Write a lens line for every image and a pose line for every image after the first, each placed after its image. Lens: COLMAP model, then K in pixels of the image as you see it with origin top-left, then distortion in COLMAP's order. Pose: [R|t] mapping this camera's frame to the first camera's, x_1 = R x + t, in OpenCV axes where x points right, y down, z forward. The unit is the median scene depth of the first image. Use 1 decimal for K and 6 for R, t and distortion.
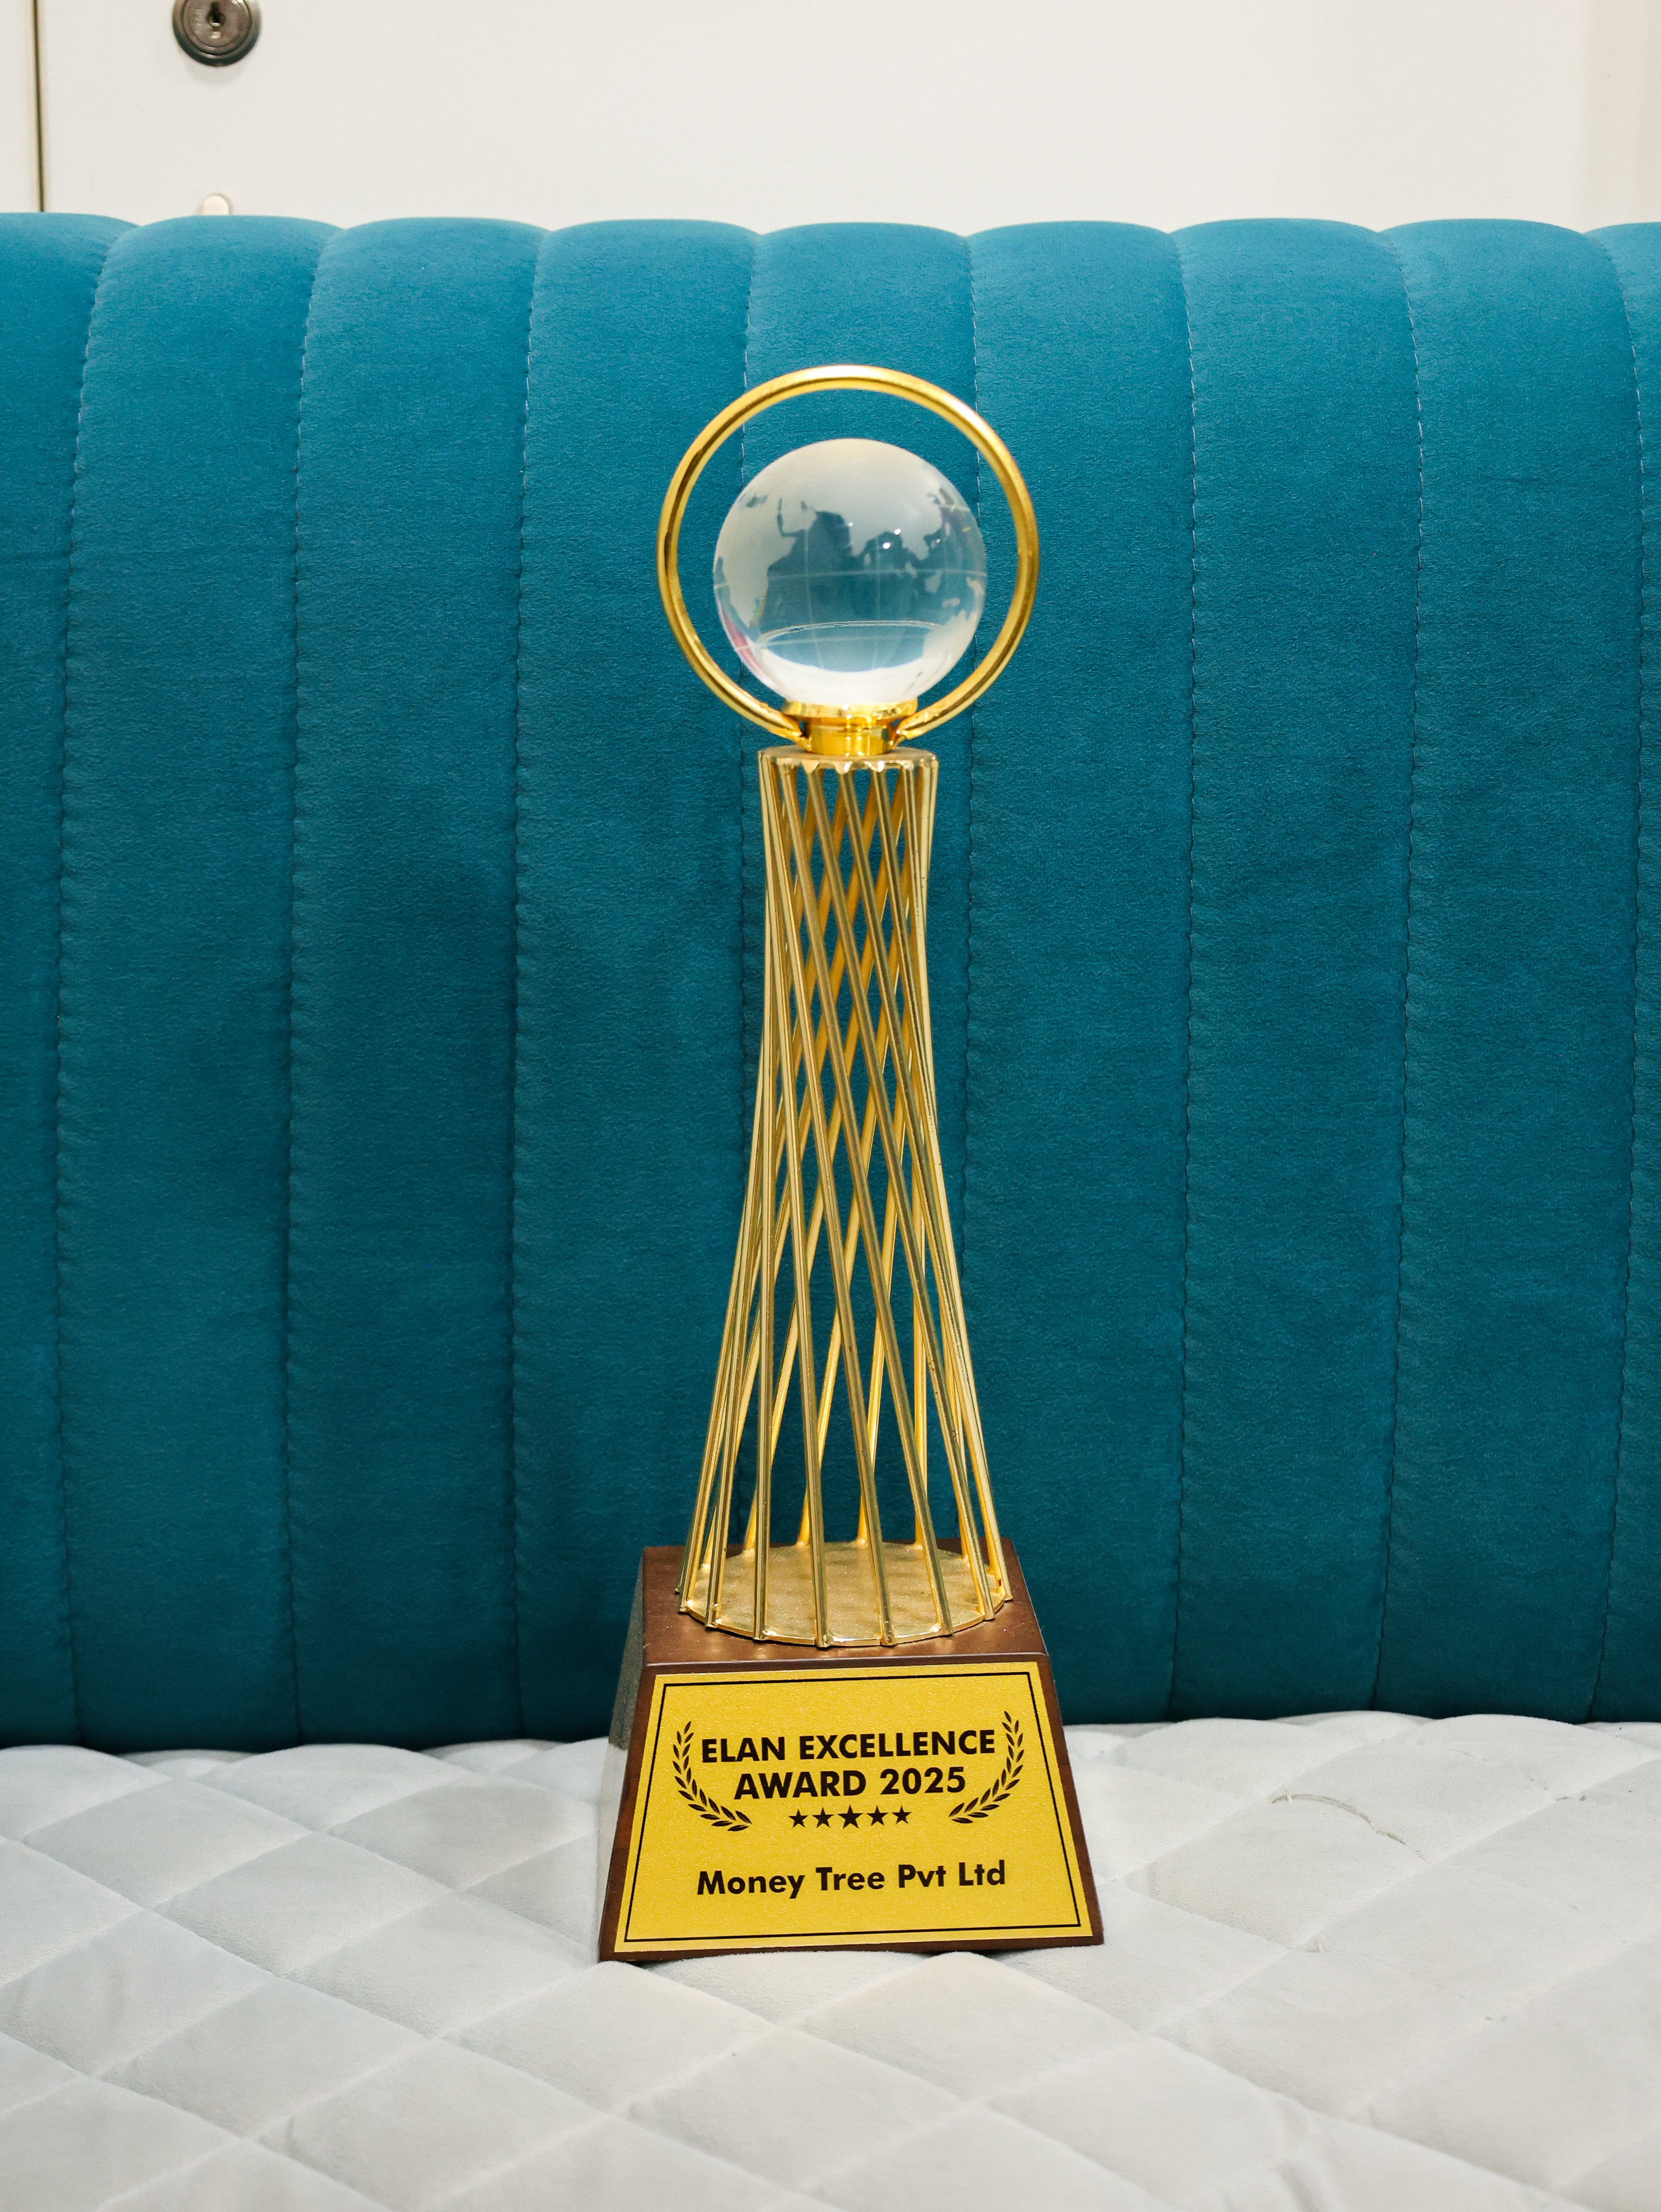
lens RADIAL K [[3979.5, 0, 823.8], [0, 3979.5, 1127.8], [0, 0, 1]] dist [0.011223, 0.000000]
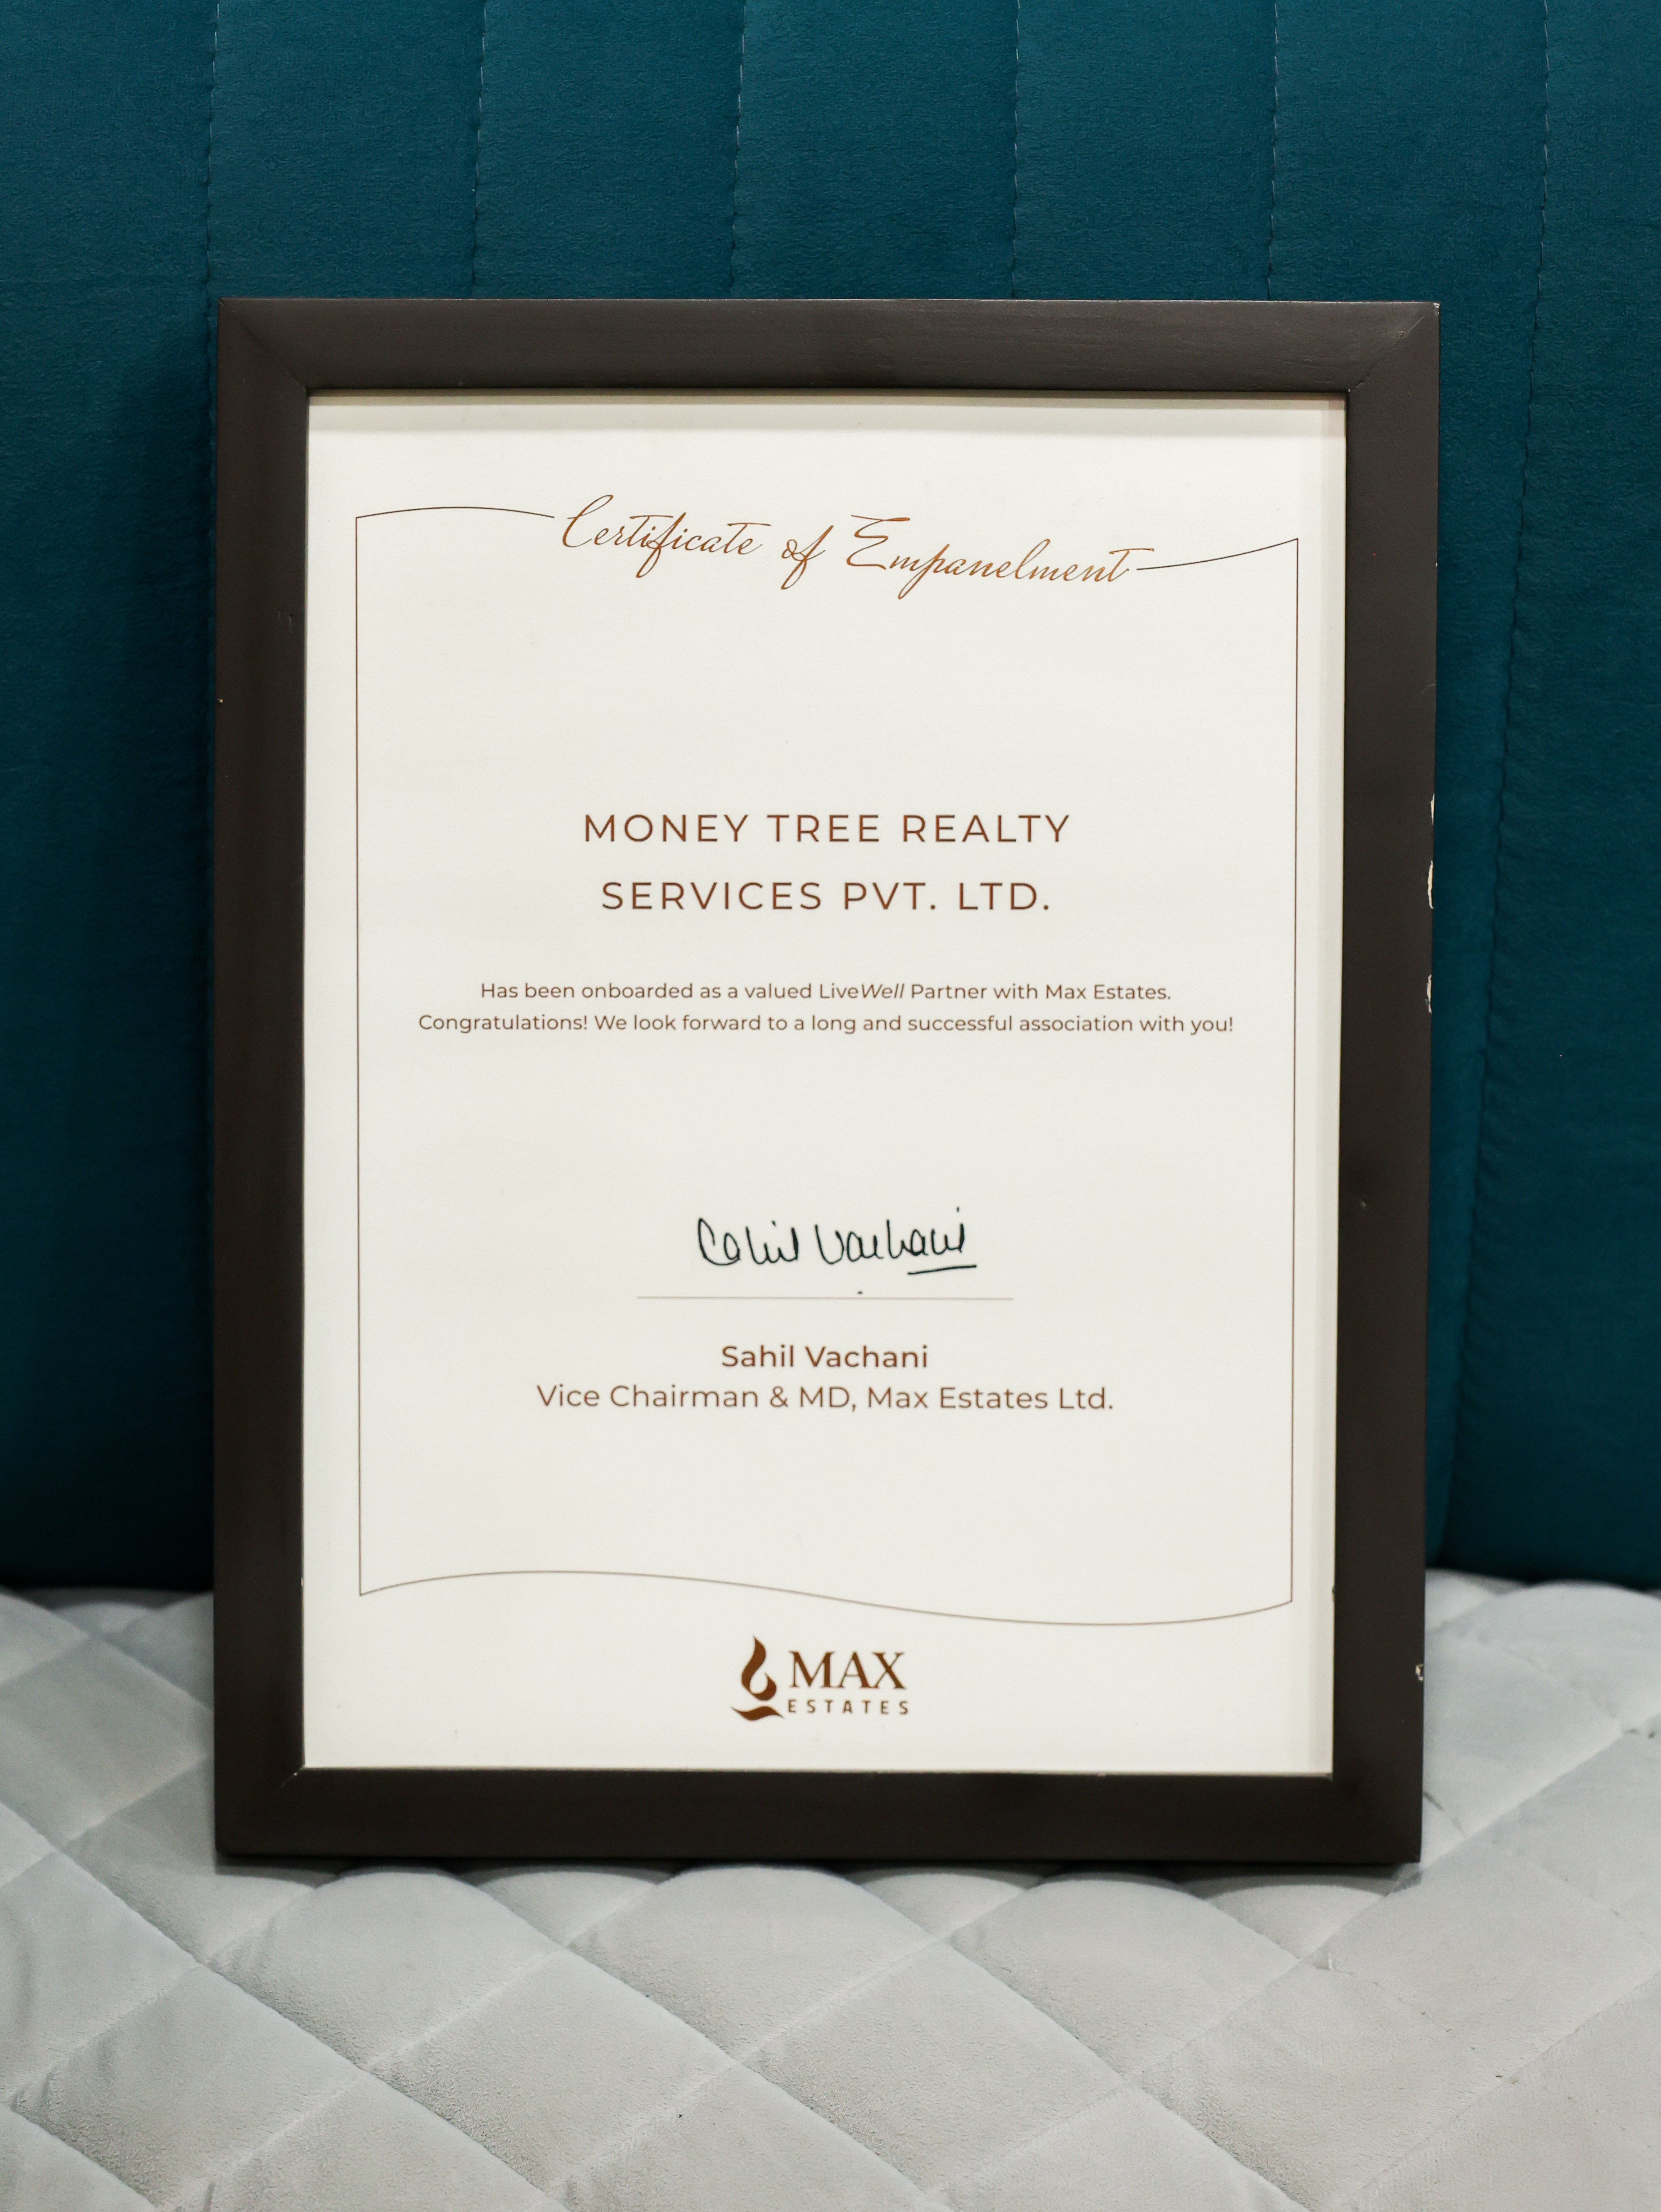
lens RADIAL K [[5380.4, 0, 834.3], [0, 5380.4, 1110.7], [0, 0, 1]] dist [0.042099, 0.000000]
pose [[0.999474, 0.020818, -0.024855, 0.032745], [-0.015144, 0.977620, 0.209831, -0.215340], [0.028667, -0.209344, 0.977422, -0.154094]]
